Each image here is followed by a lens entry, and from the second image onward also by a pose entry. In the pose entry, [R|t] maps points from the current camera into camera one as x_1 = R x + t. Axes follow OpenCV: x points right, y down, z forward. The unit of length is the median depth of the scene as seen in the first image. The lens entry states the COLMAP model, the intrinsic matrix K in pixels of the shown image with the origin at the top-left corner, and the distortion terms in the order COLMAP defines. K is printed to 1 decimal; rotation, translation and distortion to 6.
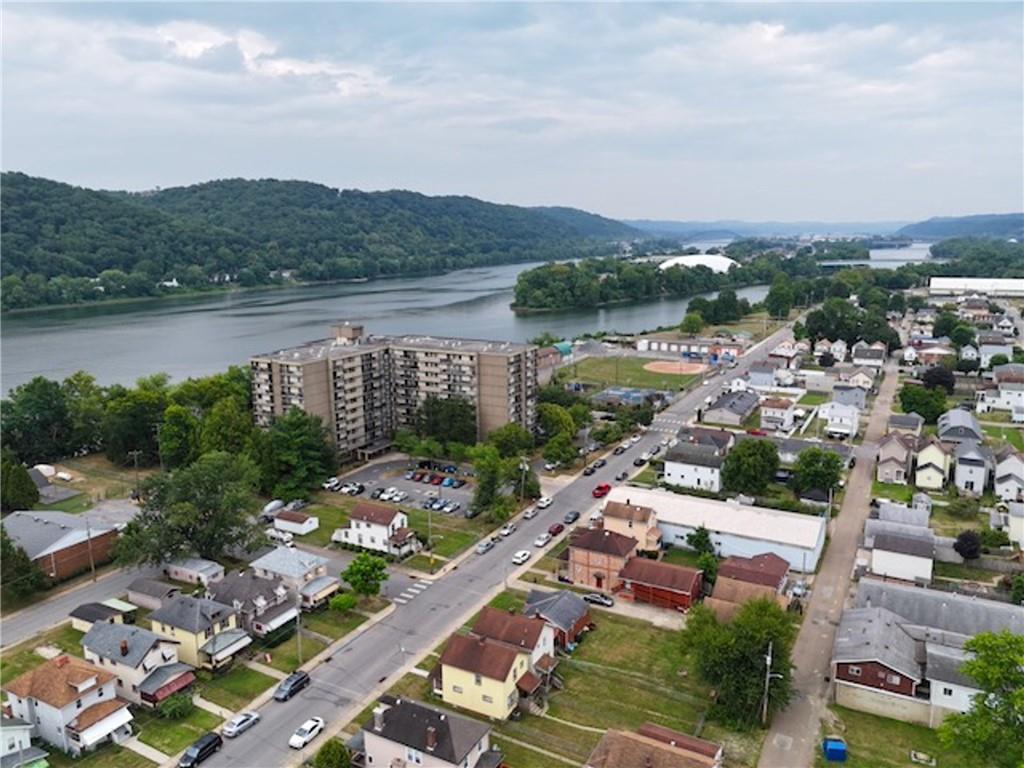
lens RADIAL K [[737.3, 0, 512.0], [0, 737.3, 384.0], [0, 0, 1]] dist [0.099808, -0.073508]
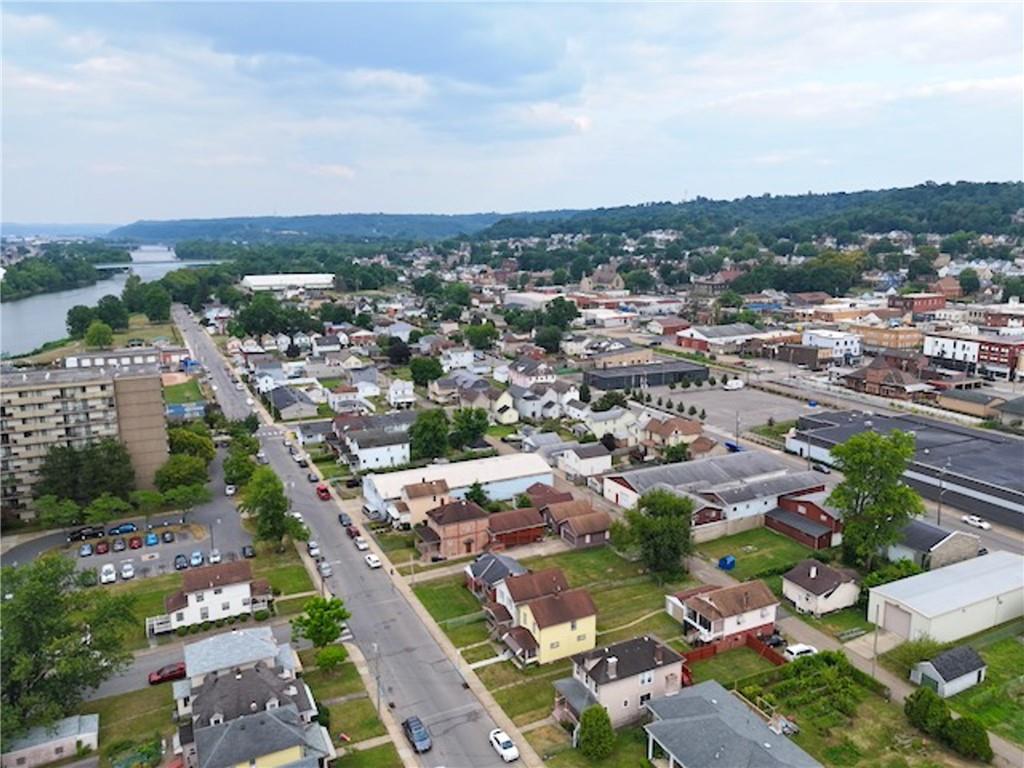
lens RADIAL K [[737.3, 0, 512.0], [0, 737.3, 384.0], [0, 0, 1]] dist [0.099808, -0.073508]
pose [[0.610953, -0.163896, 0.774516, -0.574669], [0.166648, 0.983039, 0.076566, -0.038770], [-0.773928, 0.082293, 0.627904, 0.215076]]
